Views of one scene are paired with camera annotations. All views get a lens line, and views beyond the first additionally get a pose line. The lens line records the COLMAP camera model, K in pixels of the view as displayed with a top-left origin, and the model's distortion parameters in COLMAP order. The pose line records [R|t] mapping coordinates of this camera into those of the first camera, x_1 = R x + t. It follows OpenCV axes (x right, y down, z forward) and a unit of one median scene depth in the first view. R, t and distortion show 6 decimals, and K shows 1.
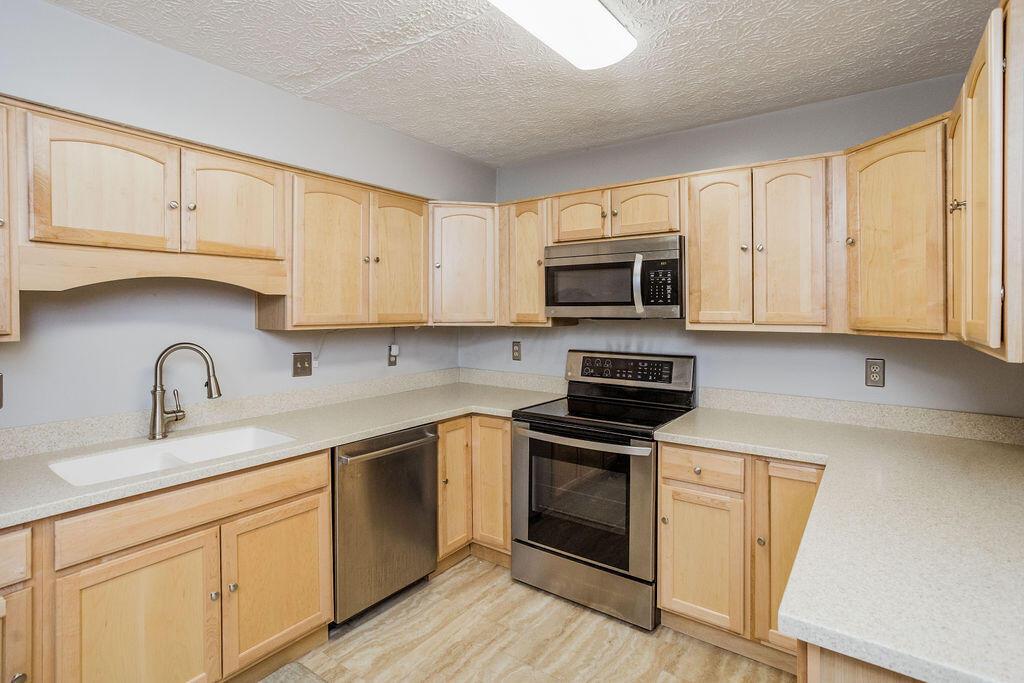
lens RADIAL K [[500.5, 0, 509.9], [0, 500.5, 309.8], [0, 0, 1]] dist [-0.059863, 0.031771]
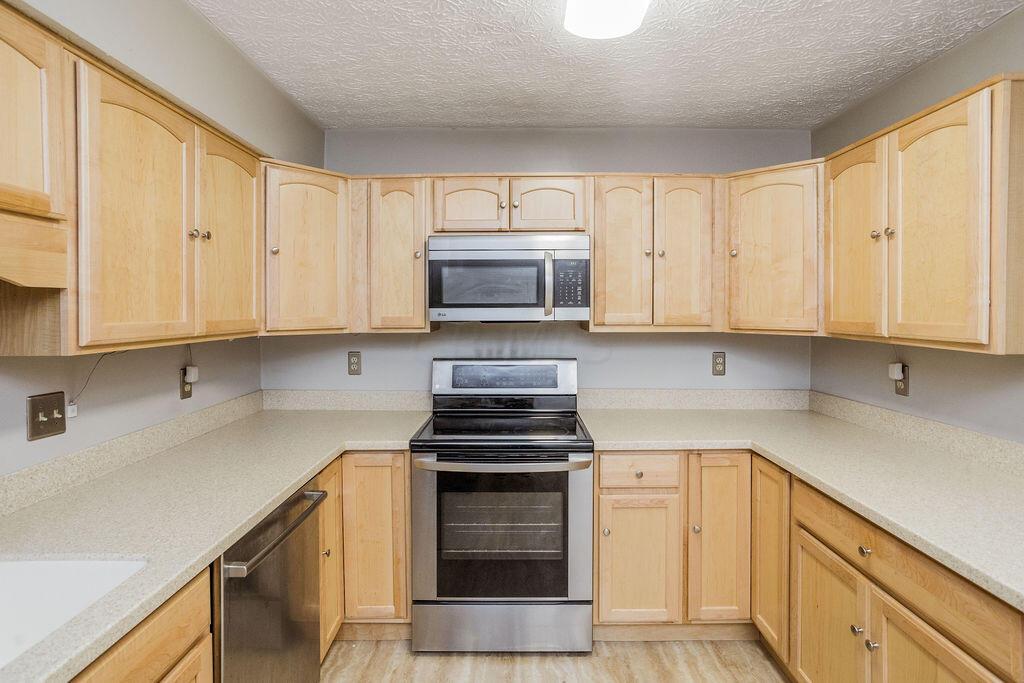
lens RADIAL K [[500.5, 0, 509.9], [0, 500.5, 309.8], [0, 0, 1]] dist [-0.059863, 0.031771]
pose [[0.810204, -0.003638, 0.586137, -0.340835], [0.001300, 0.999989, 0.004410, -0.008610], [-0.586147, -0.002811, 0.810200, 0.284276]]
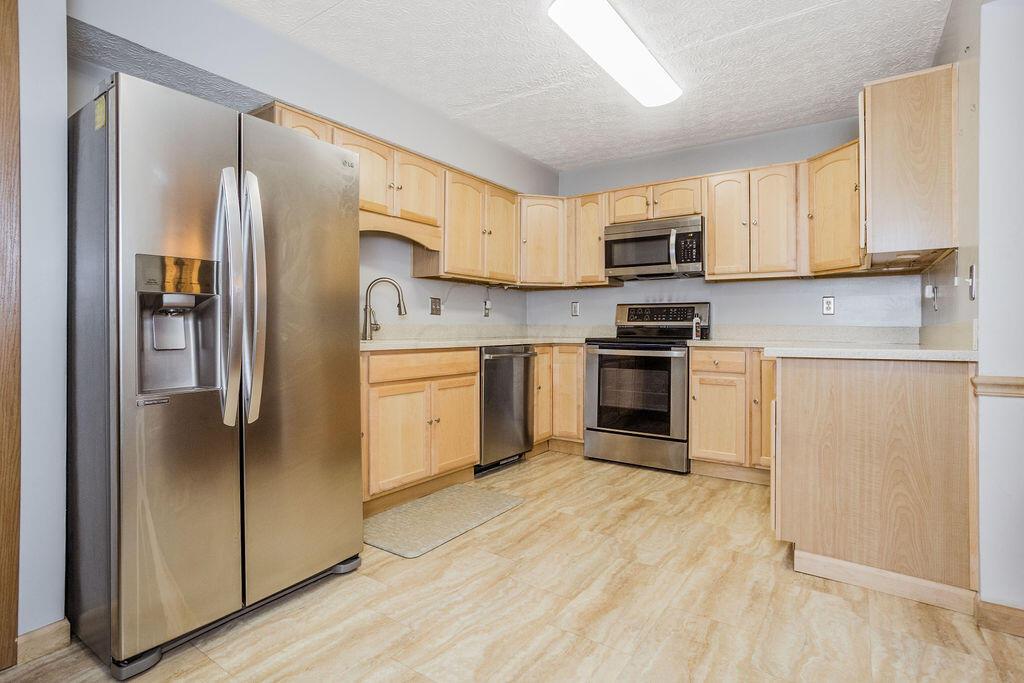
lens RADIAL K [[506.1, 0, 516.8], [0, 506.1, 326.2], [0, 0, 1]] dist [-0.089155, 0.079918]
pose [[0.999628, 0.004775, 0.026859, -0.241394], [-0.004736, 0.999988, -0.001526, 0.178478], [-0.026866, 0.001398, 0.999638, -0.466373]]
